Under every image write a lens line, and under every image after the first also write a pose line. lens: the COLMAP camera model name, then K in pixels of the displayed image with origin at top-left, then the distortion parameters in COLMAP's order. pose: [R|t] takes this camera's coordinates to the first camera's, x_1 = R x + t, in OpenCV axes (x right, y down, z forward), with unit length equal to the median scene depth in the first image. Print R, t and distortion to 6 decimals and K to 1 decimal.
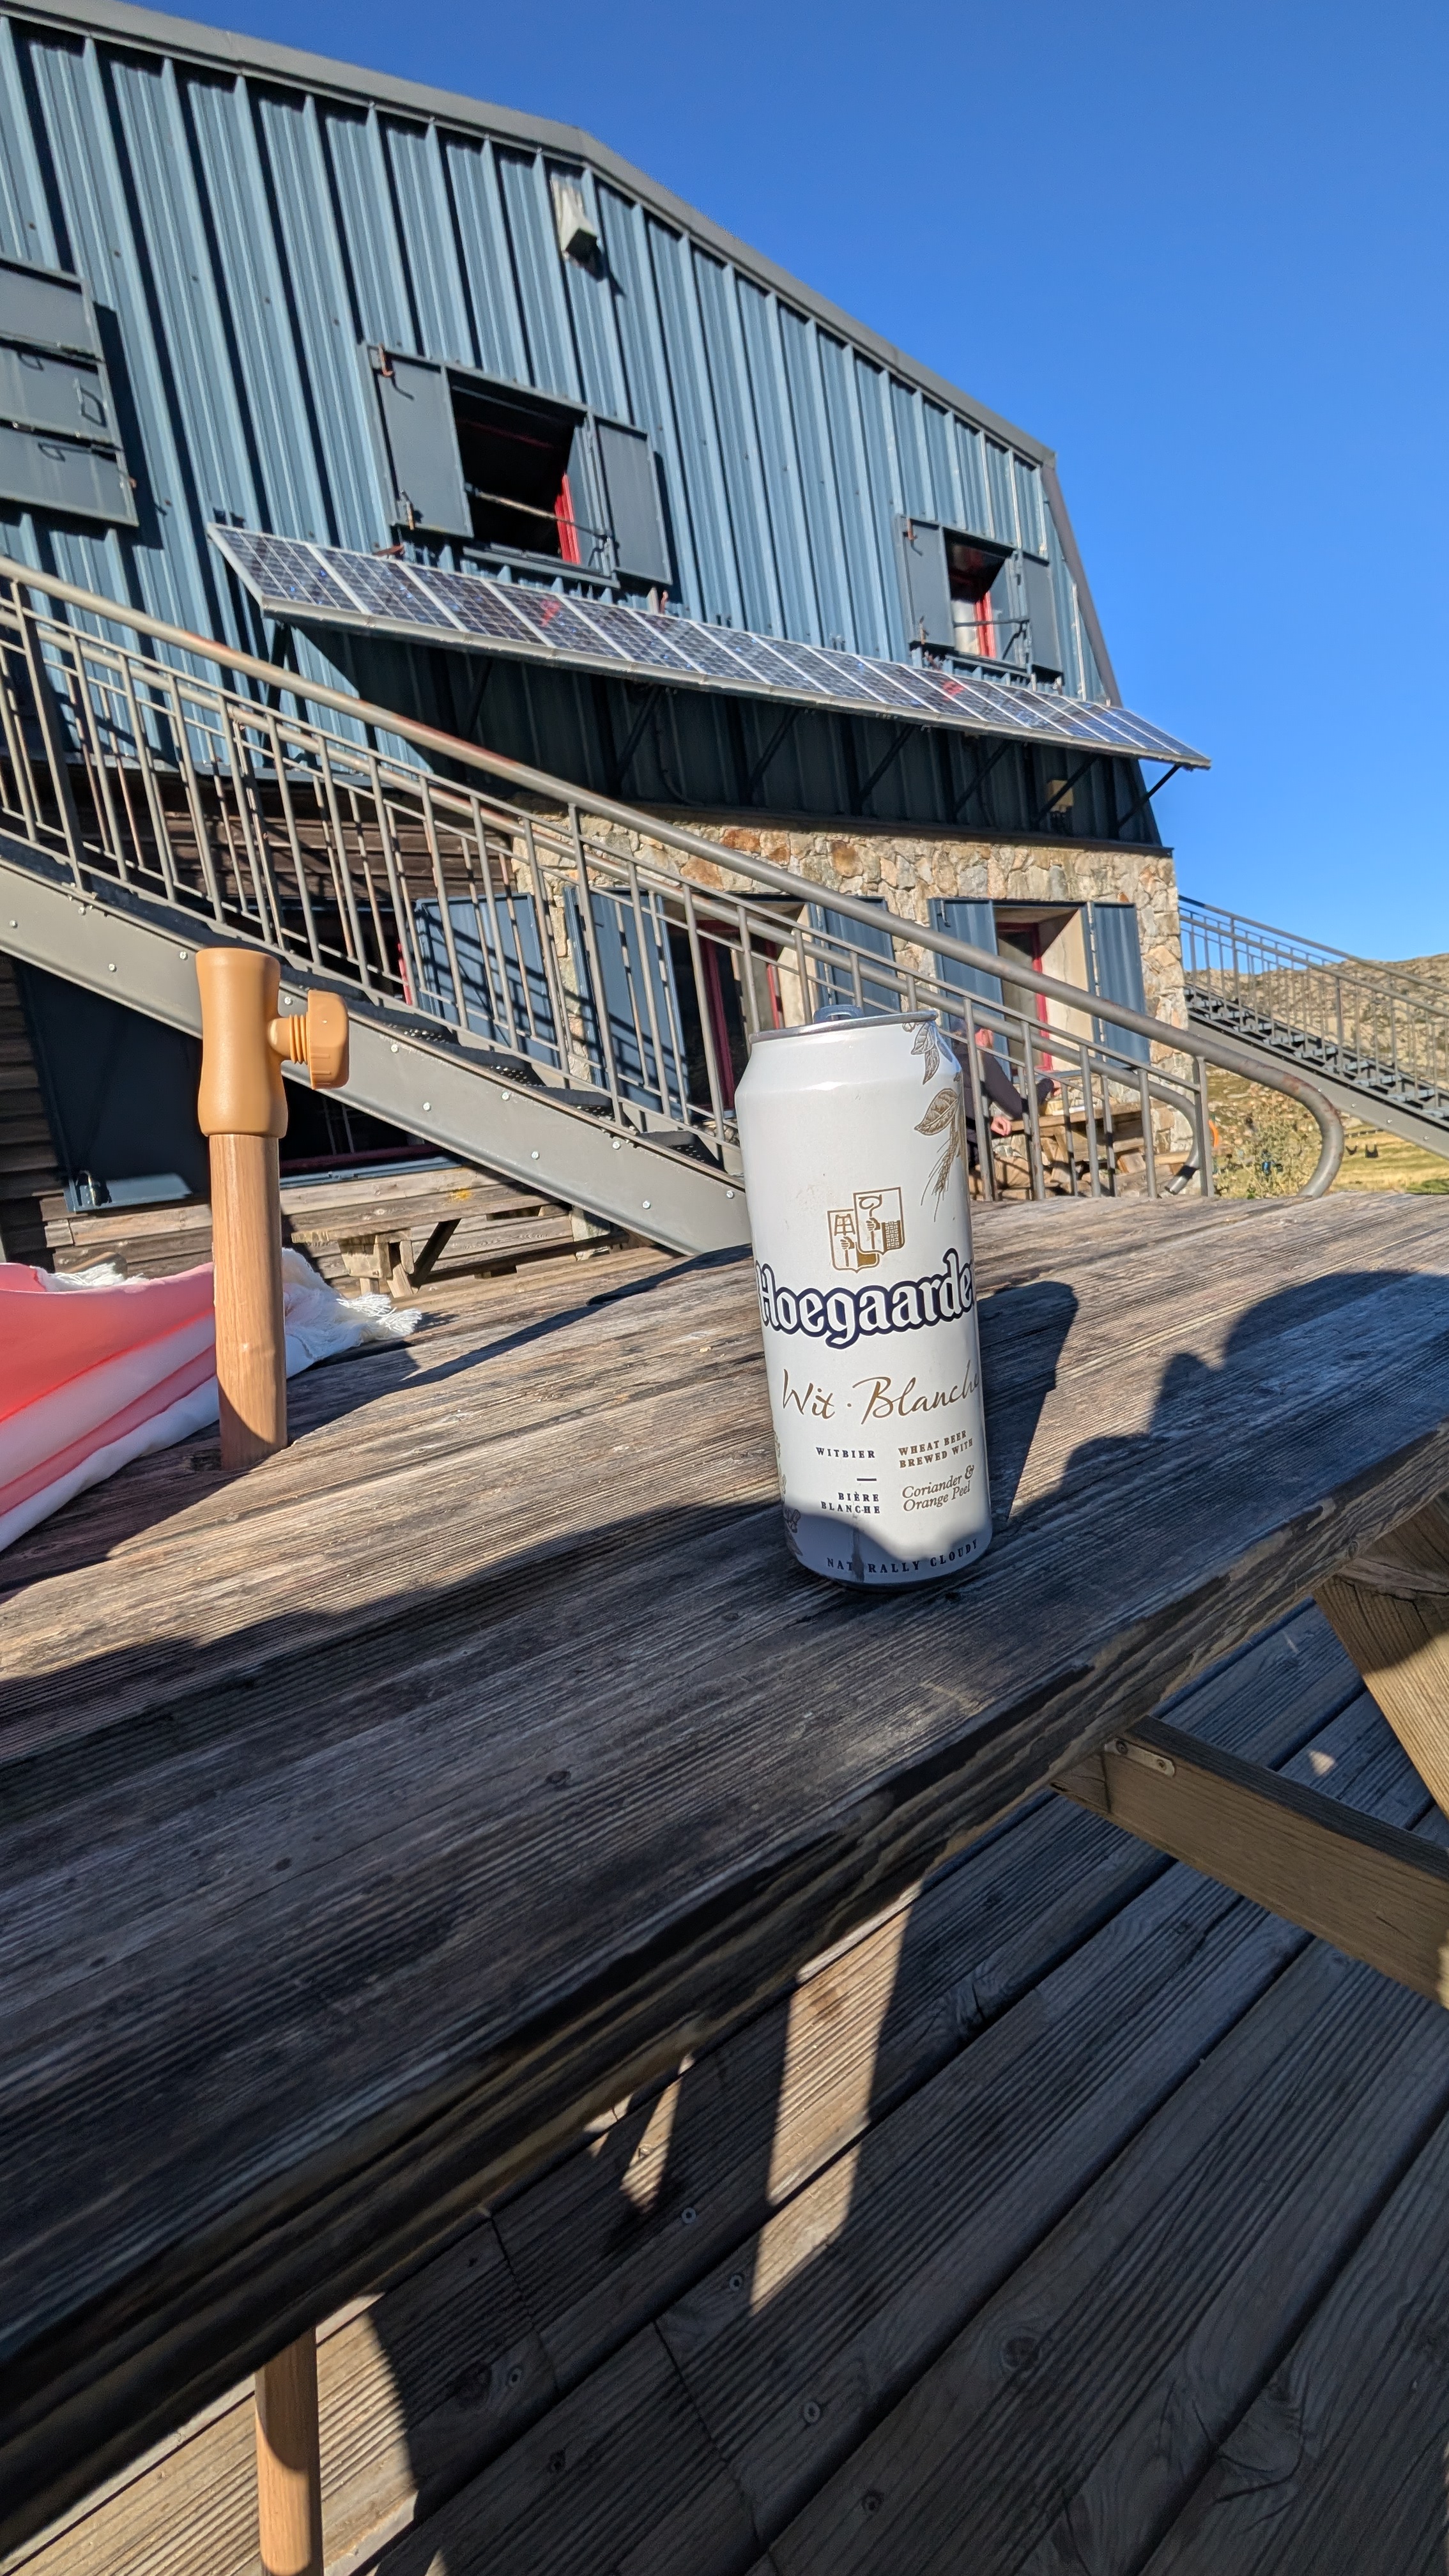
lens RADIAL K [[969.3, 0, 706.9], [0, 969.3, 1289.1], [0, 0, 1]] dist [0.000516, -0.000367]
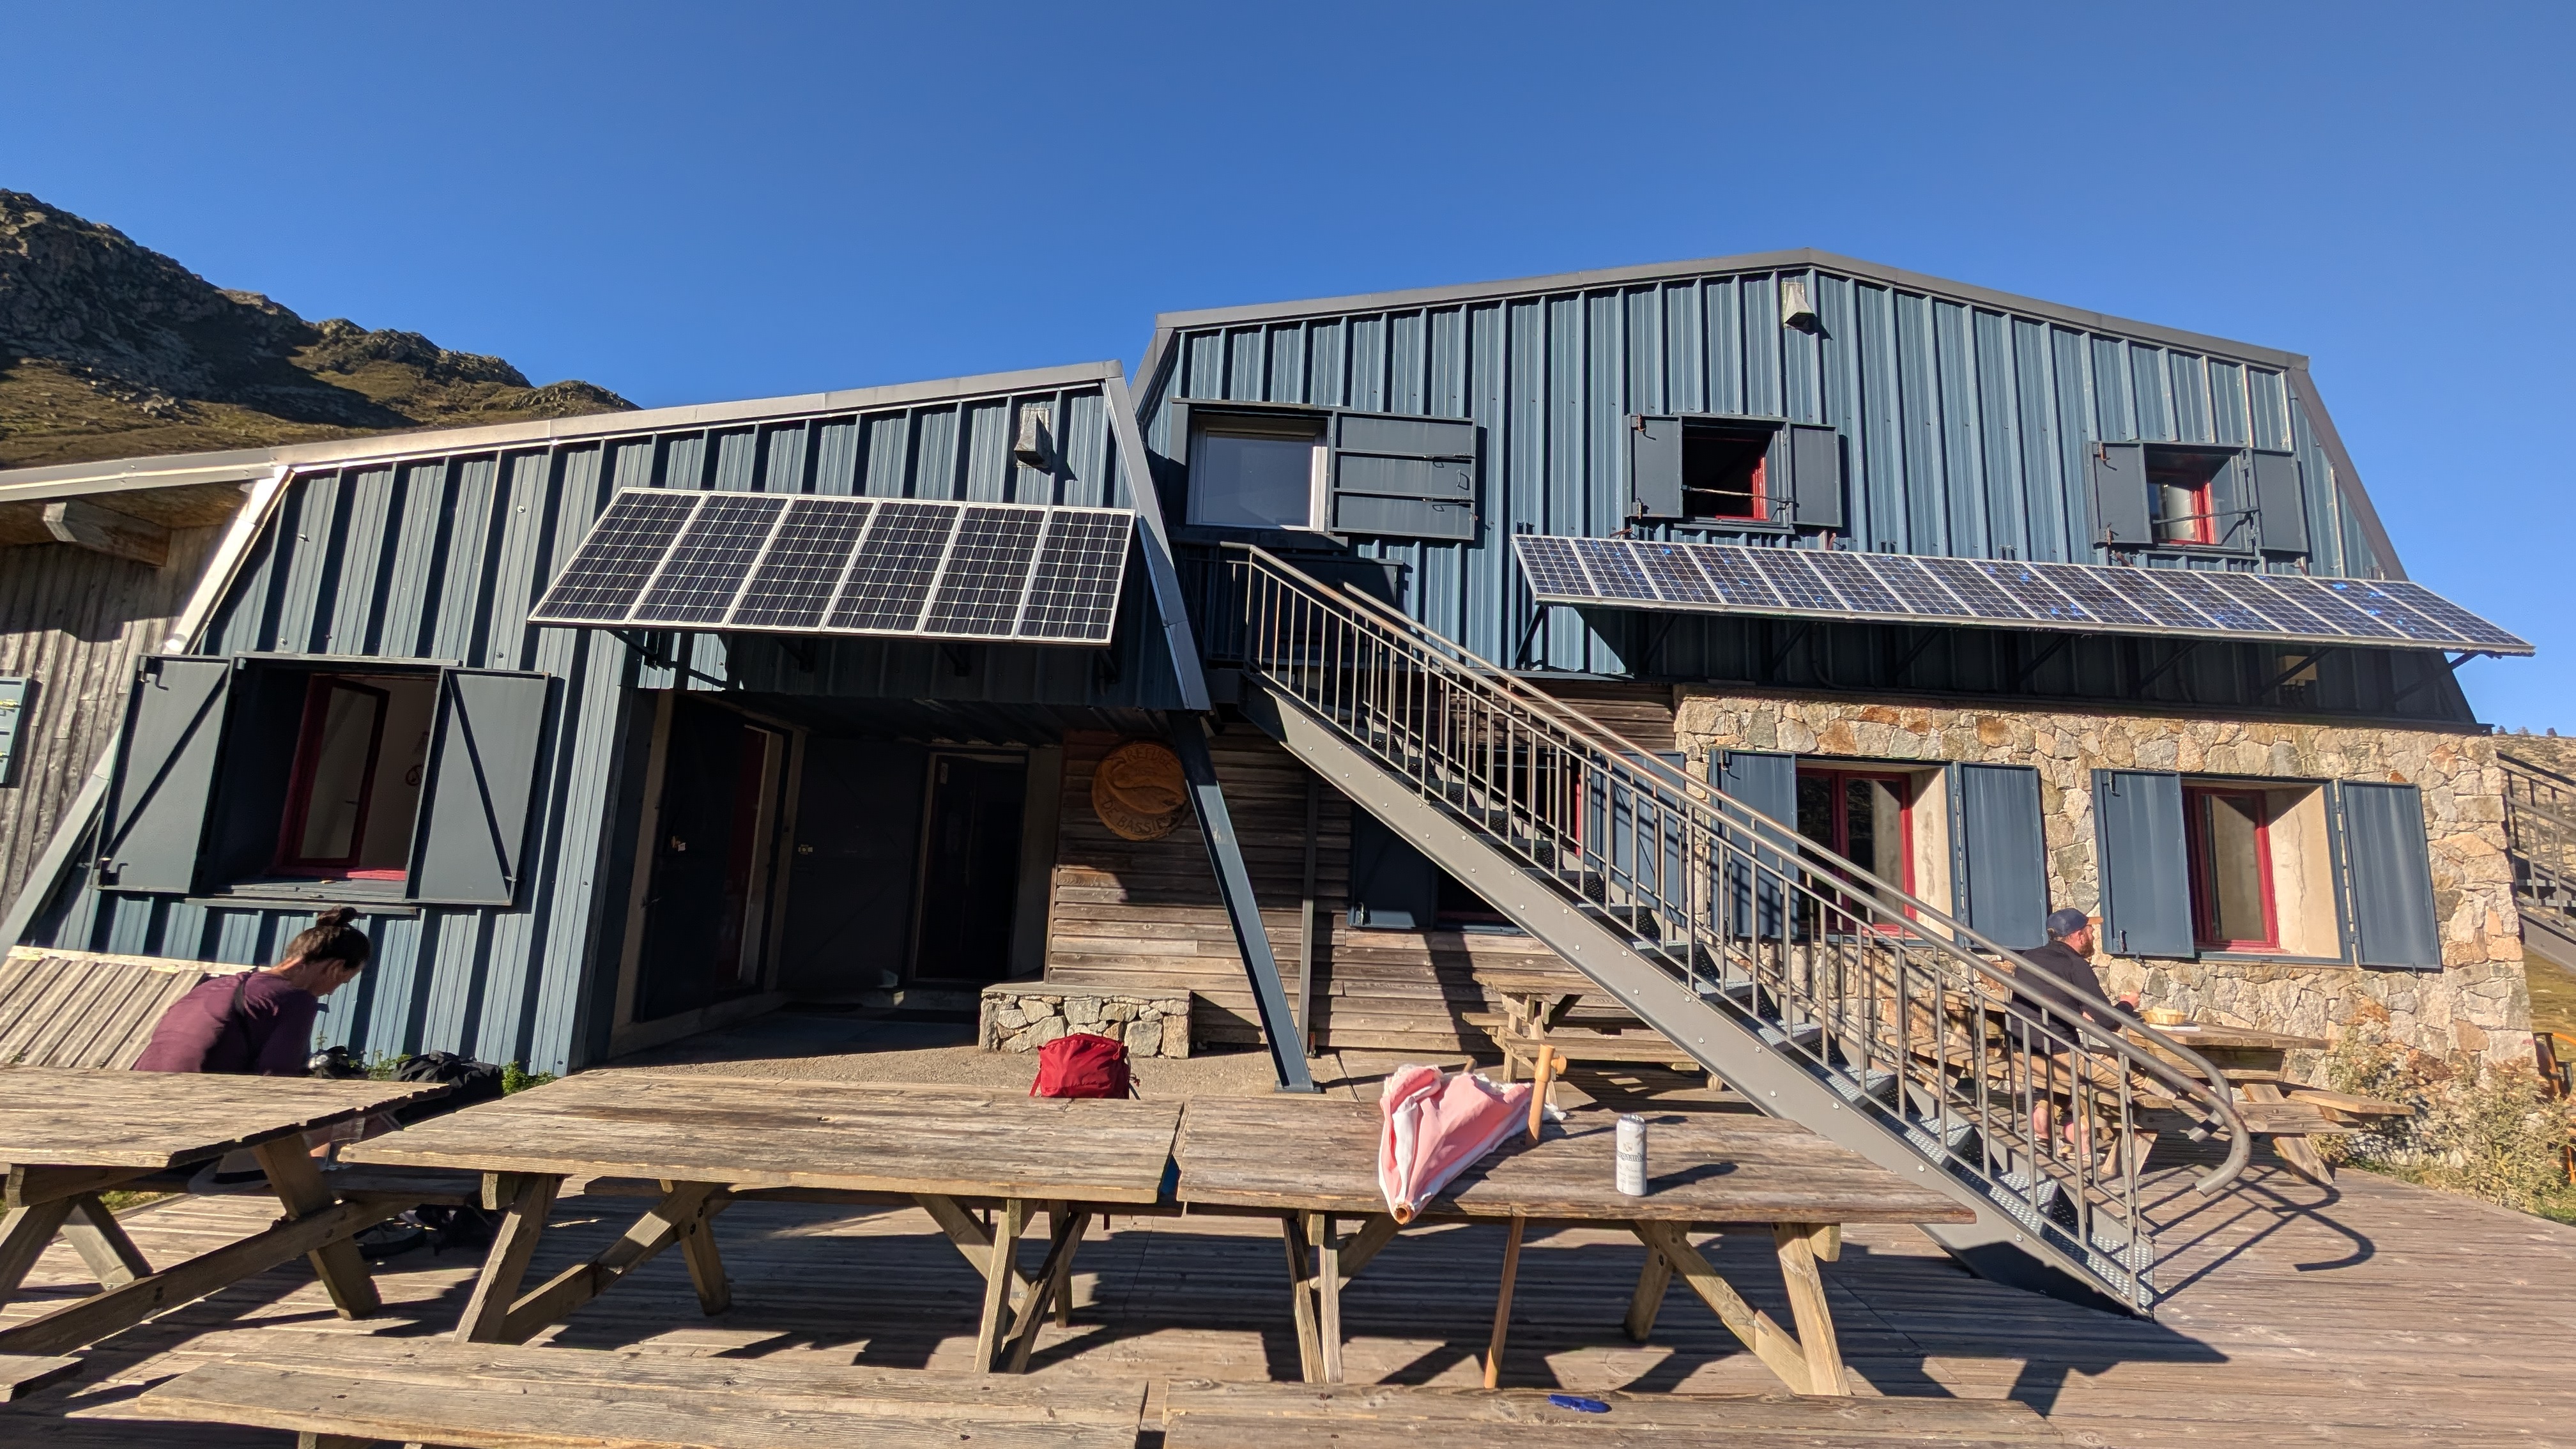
lens RADIAL K [[969.3, 0, 1285.9], [0, 969.3, 745.4], [0, 0, 1]] dist [0.000516, -0.000367]
pose [[0.832930, 0.112431, -0.541837, 0.073994], [-0.237551, 0.956982, -0.166599, -0.050558], [0.499797, 0.267480, 0.823807, -0.331560]]
